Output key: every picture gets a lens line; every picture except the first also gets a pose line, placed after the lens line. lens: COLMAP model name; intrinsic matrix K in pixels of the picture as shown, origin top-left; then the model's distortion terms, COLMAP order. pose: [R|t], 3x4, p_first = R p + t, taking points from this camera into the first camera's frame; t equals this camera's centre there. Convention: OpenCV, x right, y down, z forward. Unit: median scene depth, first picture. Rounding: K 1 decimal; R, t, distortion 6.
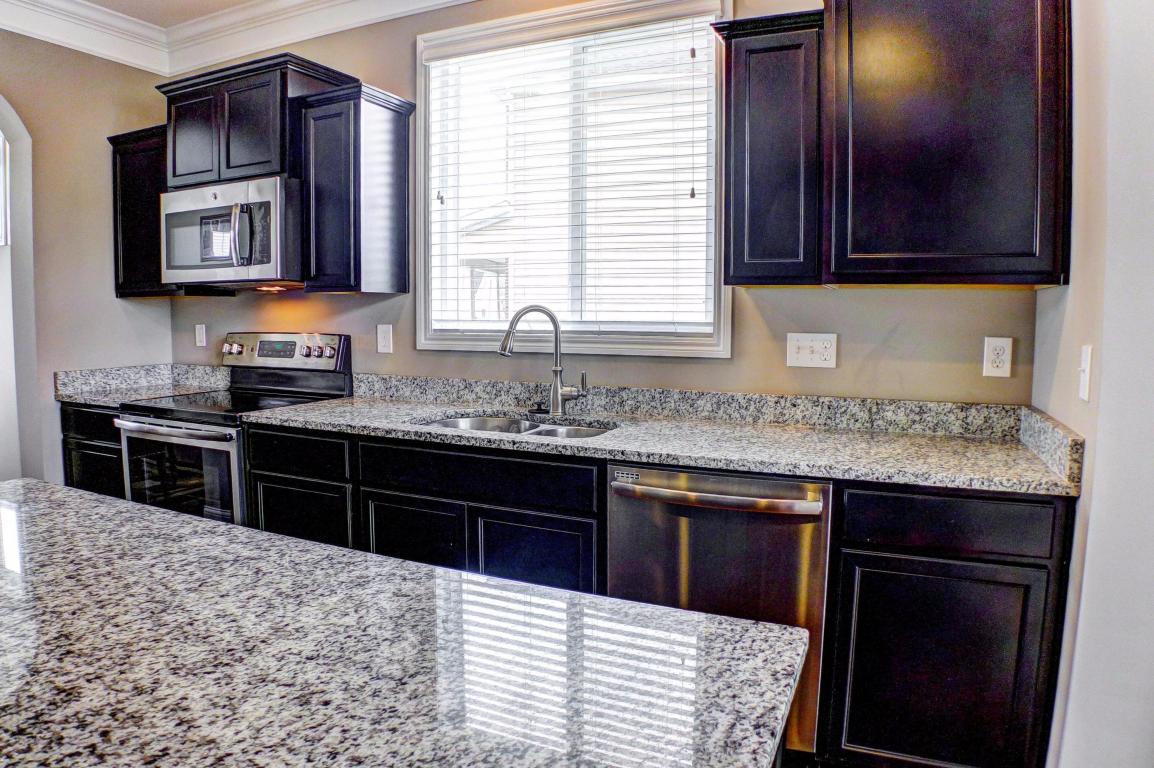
lens RADIAL K [[721.0, 0, 573.4], [0, 721.0, 381.2], [0, 0, 1]] dist [-0.111753, 0.005949]
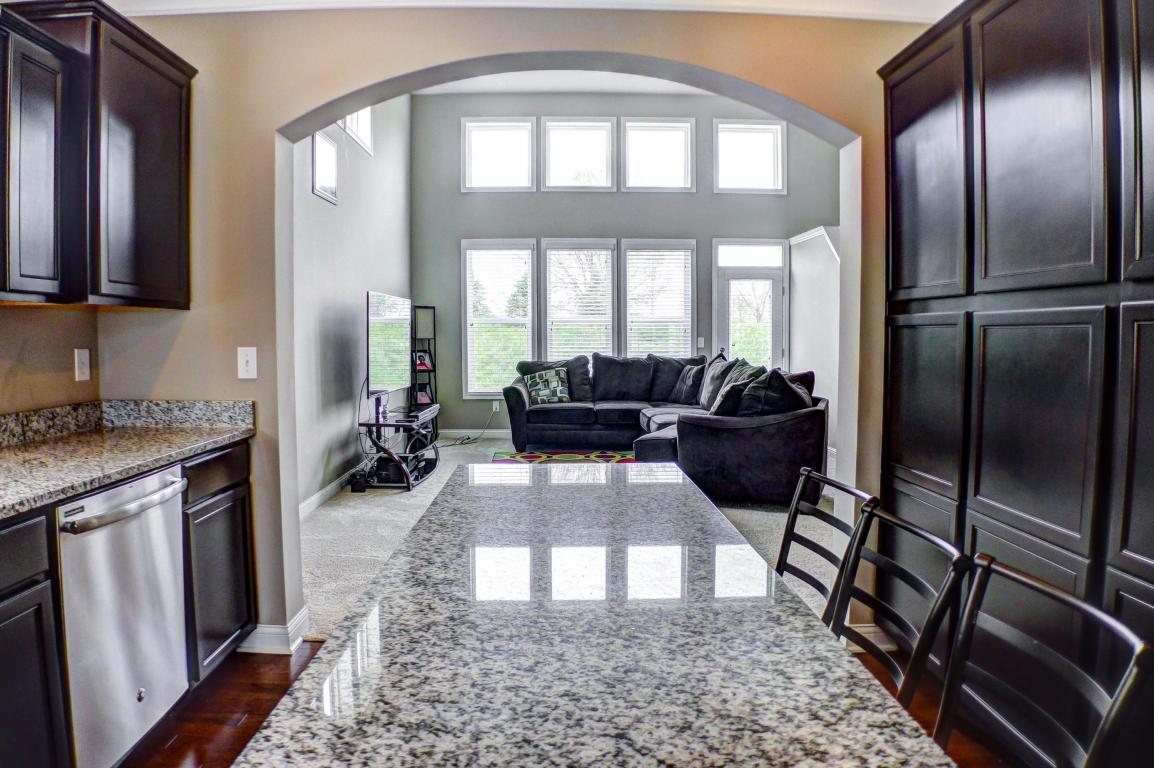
lens RADIAL K [[721.0, 0, 573.4], [0, 721.0, 381.2], [0, 0, 1]] dist [-0.111753, 0.005949]
pose [[-0.440403, -0.059399, 0.895833, -0.782787], [0.078039, 0.991500, 0.104107, -0.057172], [-0.894402, 0.115759, -0.432024, 0.662551]]
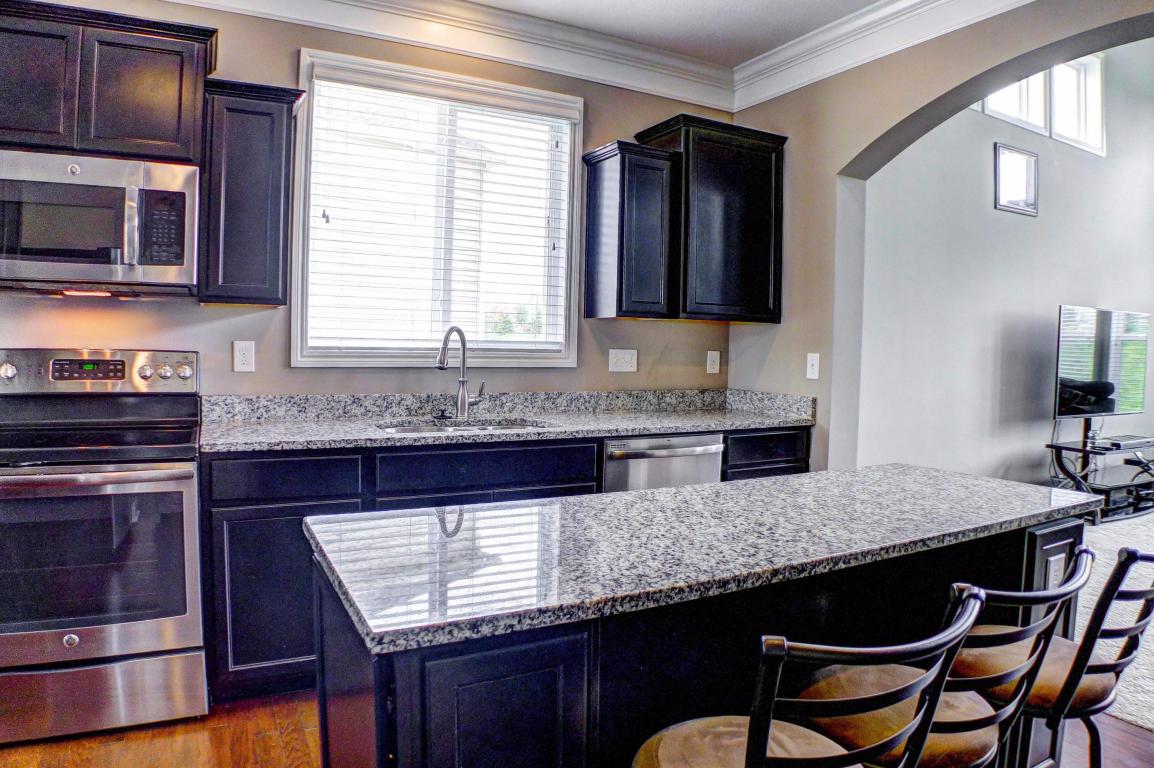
lens RADIAL K [[721.0, 0, 573.4], [0, 721.0, 381.2], [0, 0, 1]] dist [-0.111753, 0.005949]
pose [[0.610059, -0.031545, 0.791728, -0.948661], [0.056956, 0.998368, -0.004109, 0.000398], [-0.790306, 0.047601, 0.610860, 0.145922]]
